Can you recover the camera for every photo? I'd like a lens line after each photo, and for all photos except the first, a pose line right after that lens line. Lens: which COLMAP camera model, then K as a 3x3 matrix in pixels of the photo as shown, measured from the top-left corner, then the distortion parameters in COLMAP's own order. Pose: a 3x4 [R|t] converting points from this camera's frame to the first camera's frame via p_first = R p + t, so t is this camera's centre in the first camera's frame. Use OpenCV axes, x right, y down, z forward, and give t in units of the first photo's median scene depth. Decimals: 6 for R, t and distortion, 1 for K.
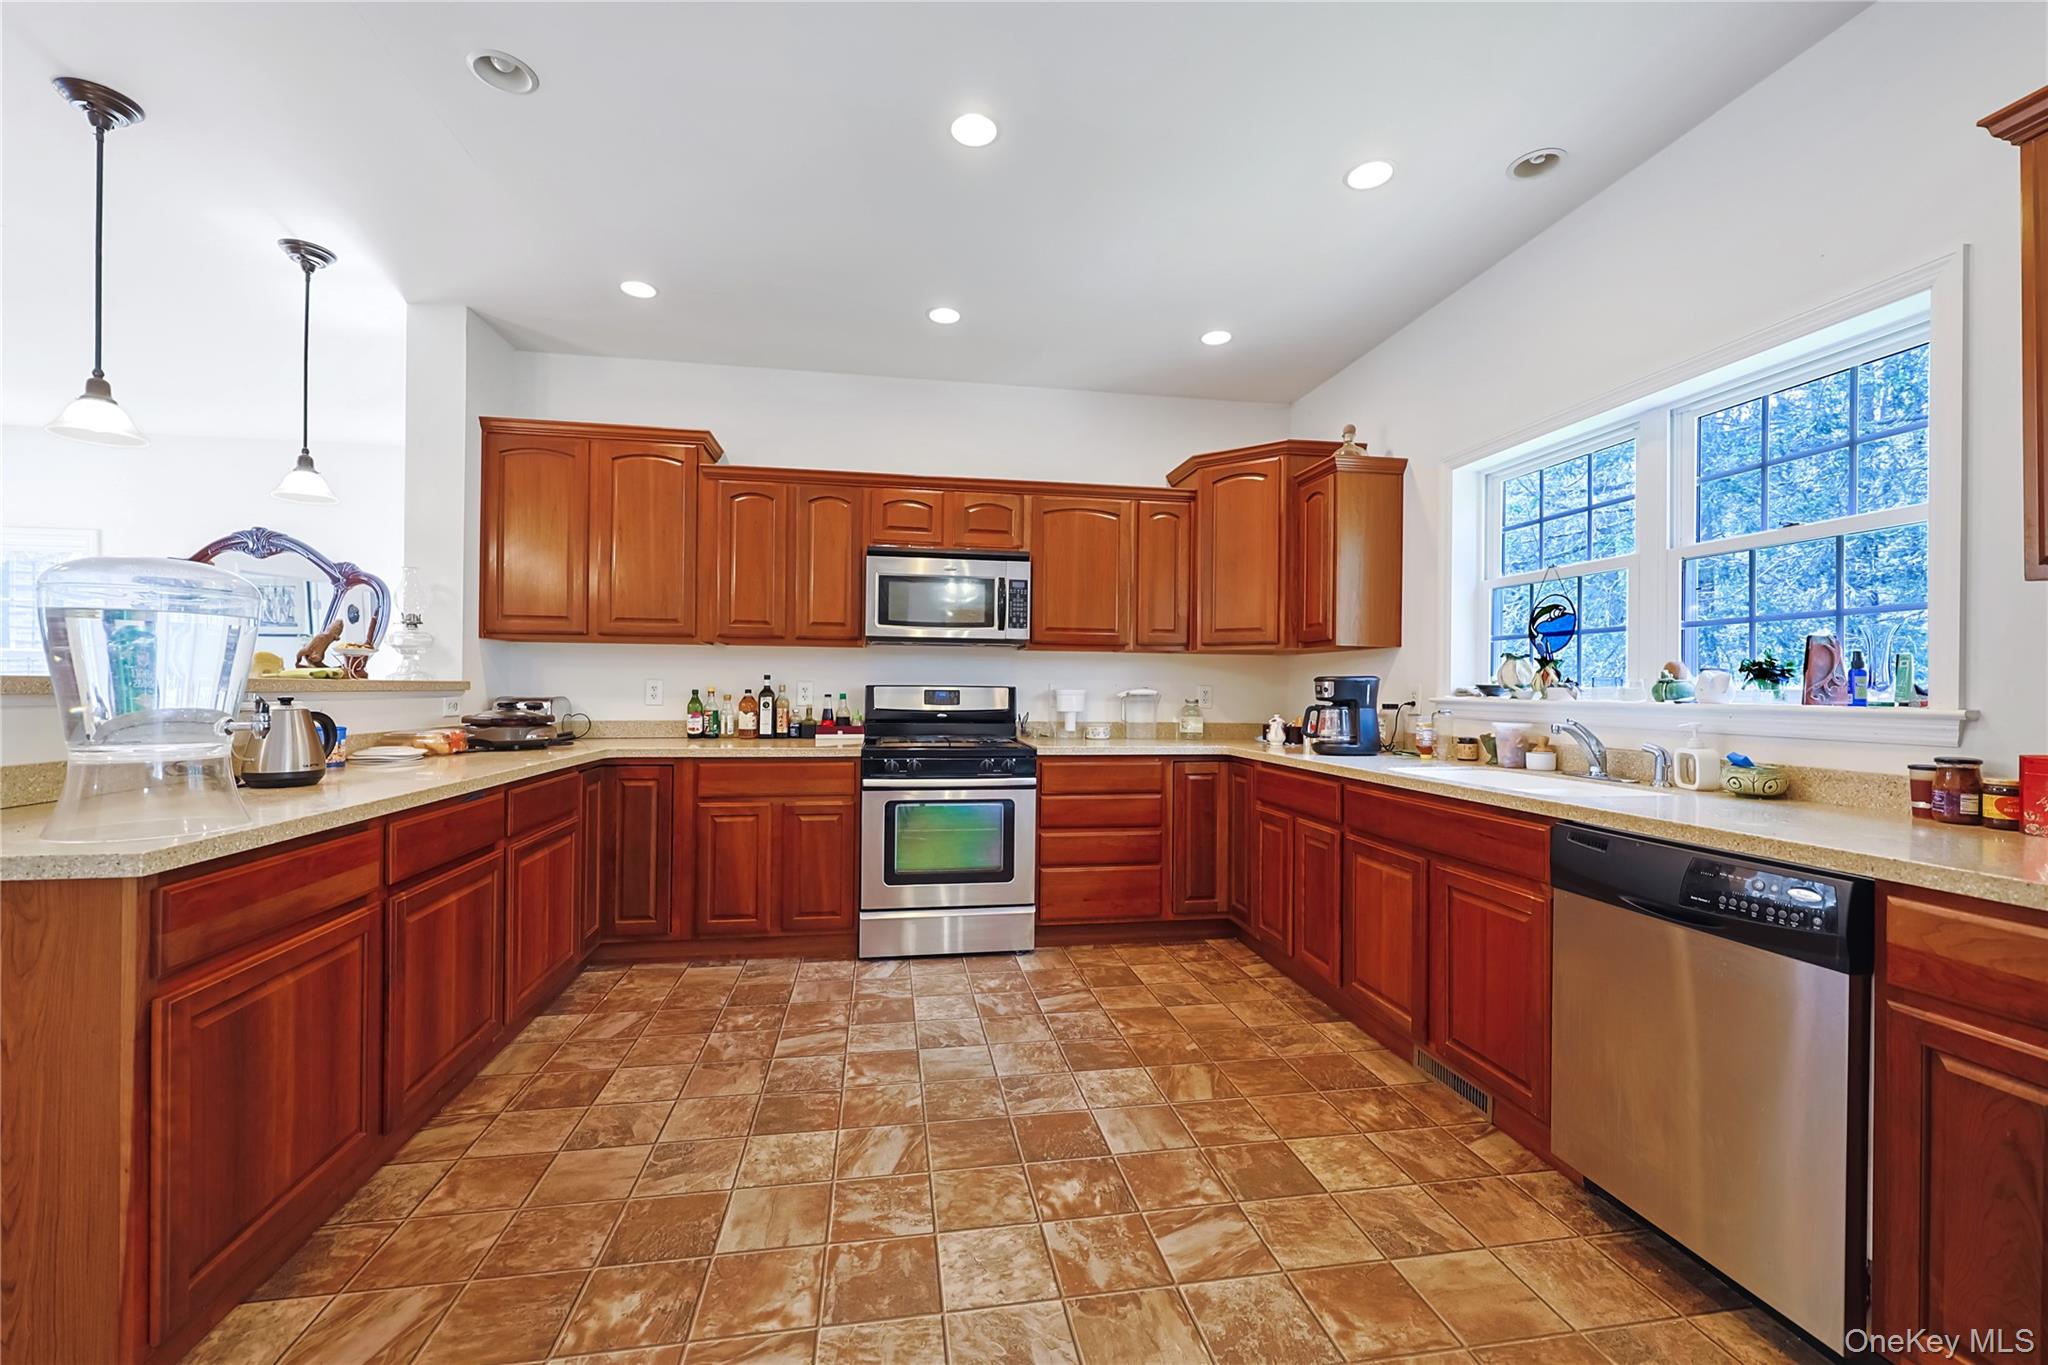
lens RADIAL K [[830.2, 0, 1019.6], [0, 830.2, 686.9], [0, 0, 1]] dist [-0.000249, 0.000045]
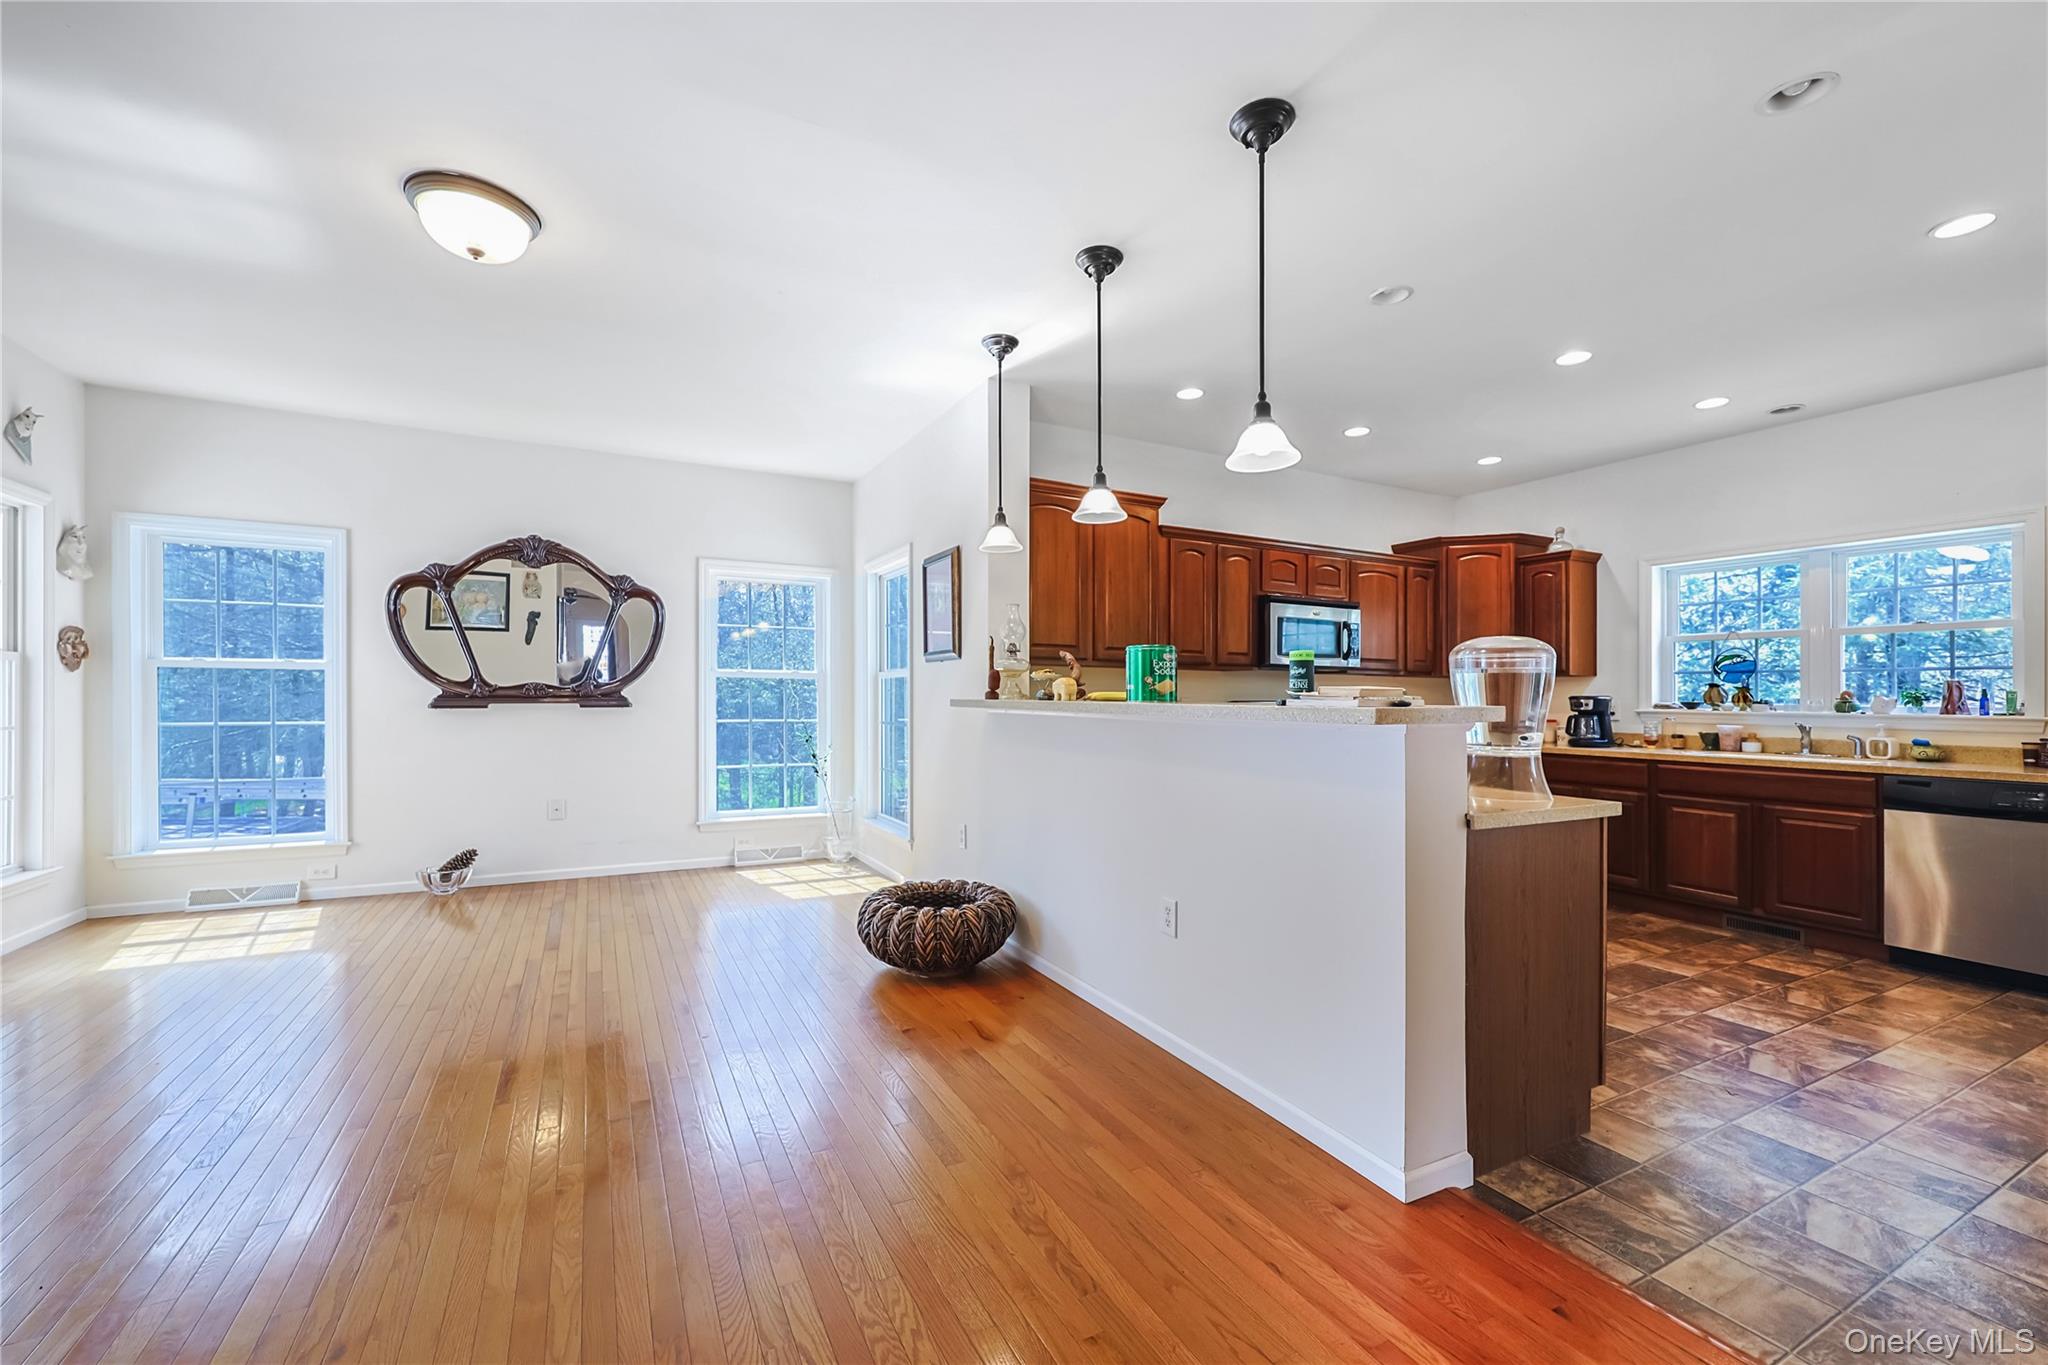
lens RADIAL K [[830.2, 0, 1014.9], [0, 830.2, 693.1], [0, 0, 1]] dist [-0.000249, 0.000045]
pose [[0.952226, 0.000905, 0.305394, -1.361504], [-0.000715, 0.999999, -0.000735, -0.020343], [-0.305395, 0.000482, 0.952226, -0.169796]]
